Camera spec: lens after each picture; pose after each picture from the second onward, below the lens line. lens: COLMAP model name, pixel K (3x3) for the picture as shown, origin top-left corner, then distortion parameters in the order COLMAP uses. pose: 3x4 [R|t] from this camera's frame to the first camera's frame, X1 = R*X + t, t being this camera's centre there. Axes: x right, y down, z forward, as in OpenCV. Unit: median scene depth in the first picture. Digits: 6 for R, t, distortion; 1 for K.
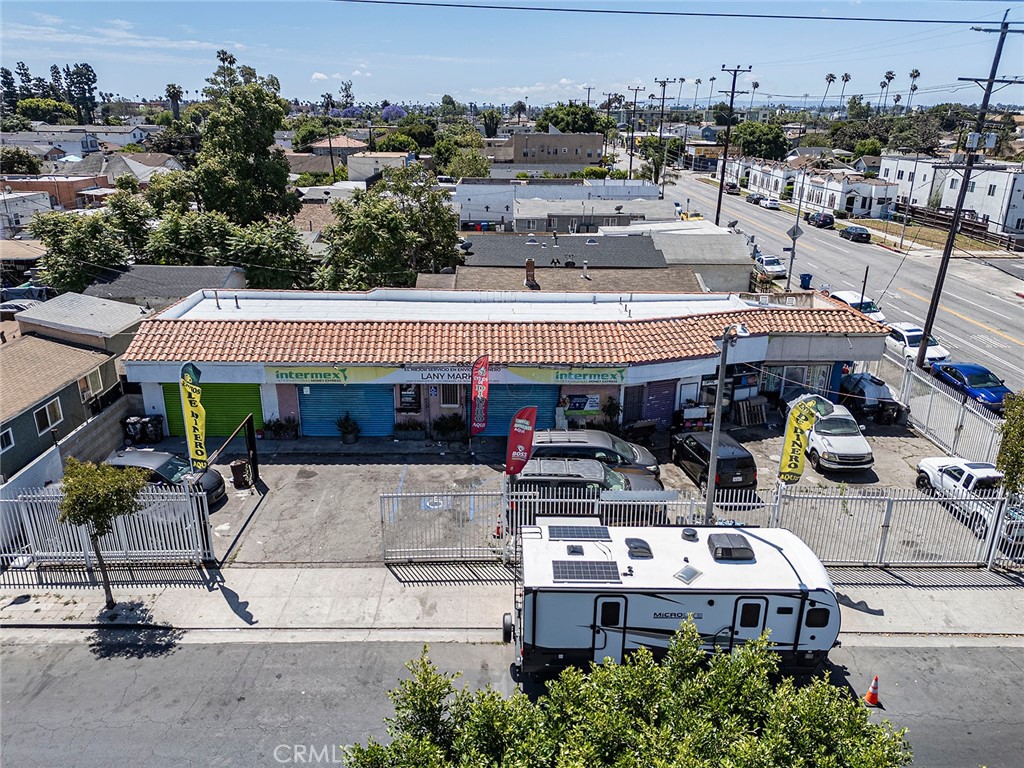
lens RADIAL K [[750.5, 0, 513.8], [0, 750.5, 383.3], [0, 0, 1]] dist [0.058339, -0.049832]
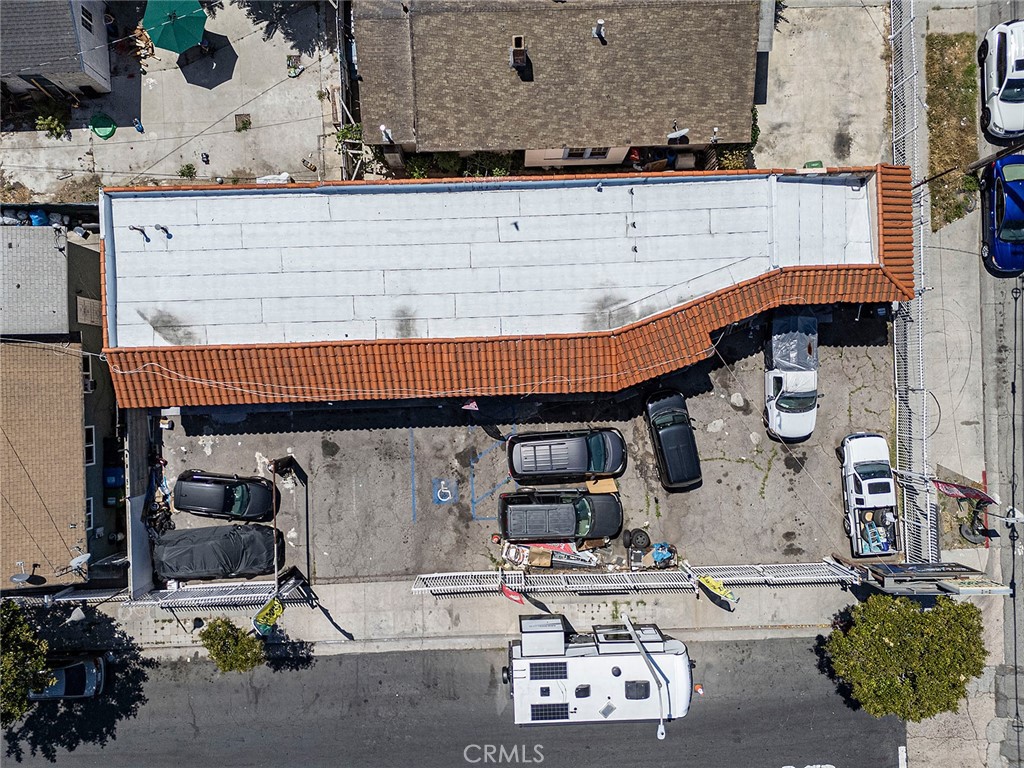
lens RADIAL K [[750.5, 0, 513.8], [0, 750.5, 383.3], [0, 0, 1]] dist [0.058339, -0.049832]
pose [[0.999804, -0.019716, 0.001857, 0.014379], [0.005034, 0.343733, 0.939054, -1.028205], [-0.019152, -0.938860, 0.343765, 0.684164]]
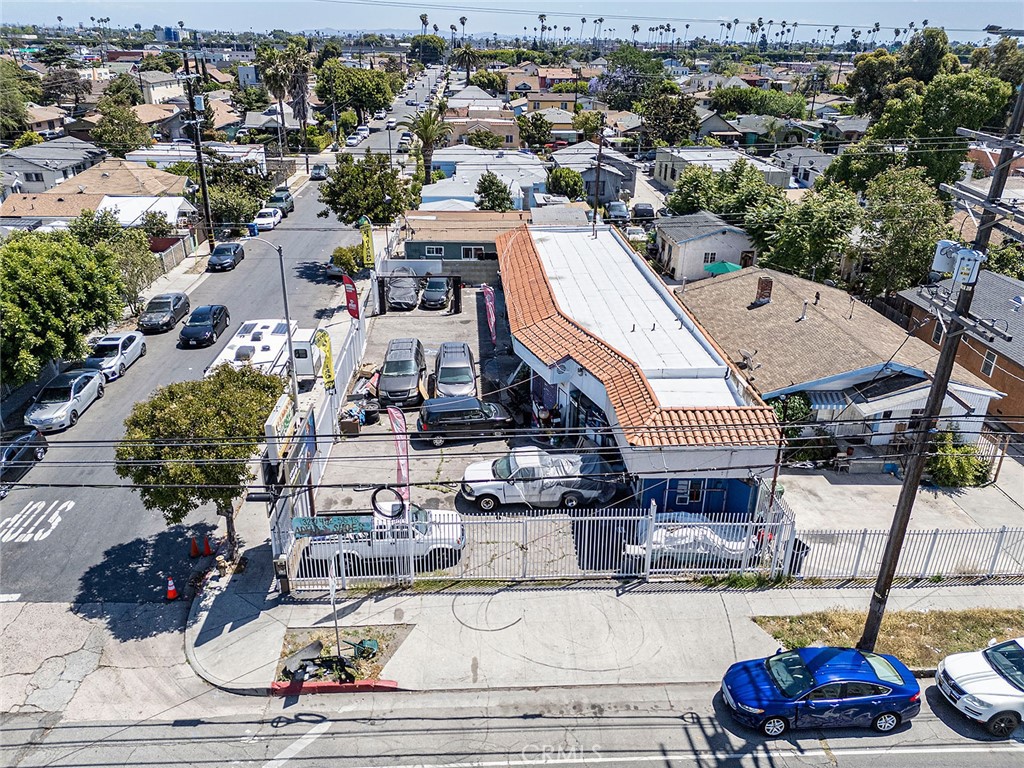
lens RADIAL K [[747.6, 0, 513.8], [0, 747.6, 383.5], [0, 0, 1]] dist [0.077126, -0.074117]
pose [[0.050627, 0.402221, -0.914142, 1.329116], [-0.352408, 0.863633, 0.360481, -0.405628], [0.934476, 0.303901, 0.185470, 0.833964]]
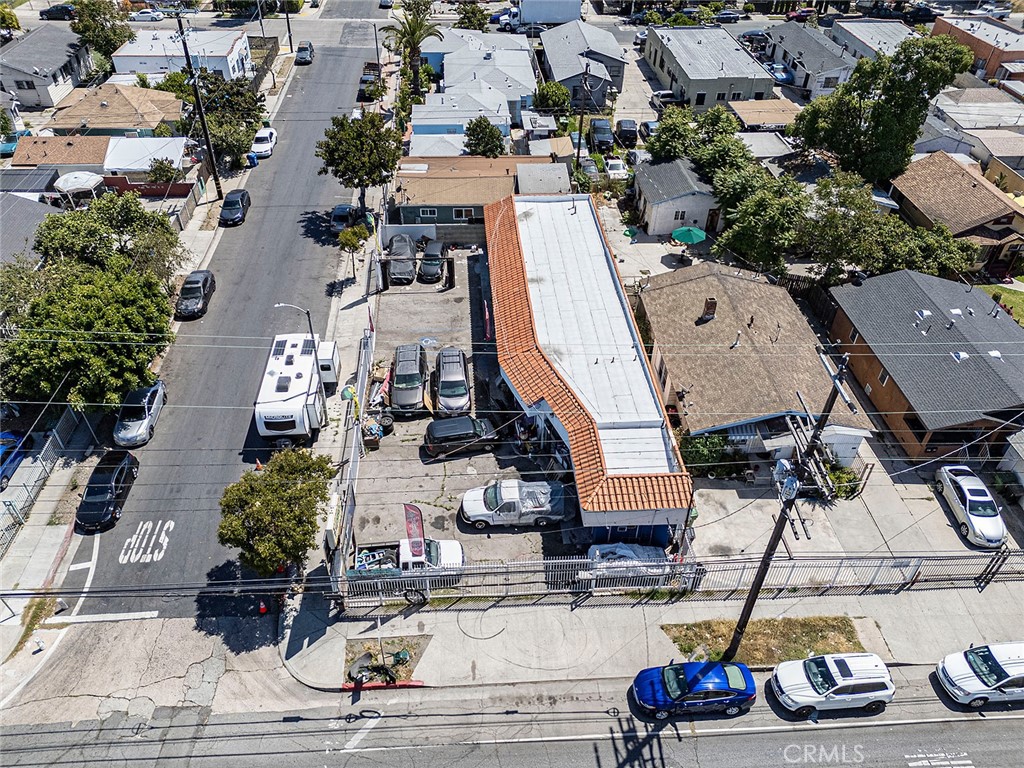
lens RADIAL K [[747.6, 0, 513.8], [0, 747.6, 383.5], [0, 0, 1]] dist [0.077126, -0.074117]
pose [[0.061189, 0.632138, -0.772436, 1.368017], [-0.355593, 0.736915, 0.574900, -0.884680], [0.932636, 0.239495, 0.269875, 0.663941]]
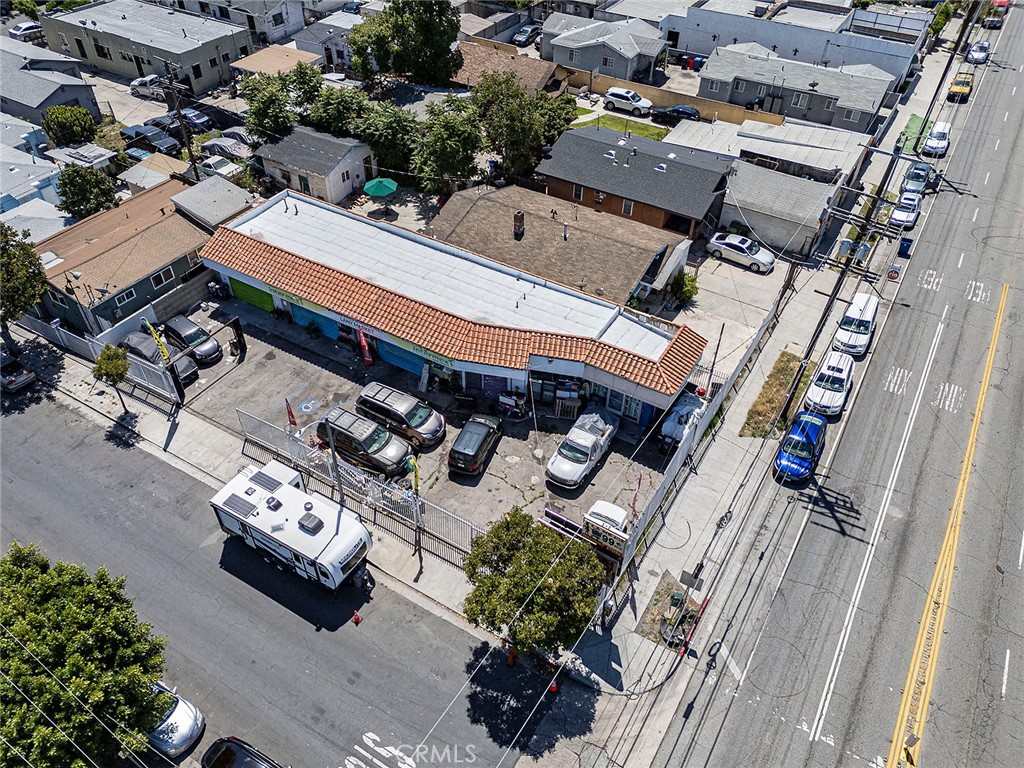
lens RADIAL K [[747.6, 0, 513.8], [0, 747.6, 383.5], [0, 0, 1]] dist [0.077126, -0.074117]
pose [[0.854297, 0.353680, -0.380903, 0.837177], [-0.182932, 0.890505, 0.416577, -0.615825], [0.486531, -0.286201, 0.825455, -0.126103]]
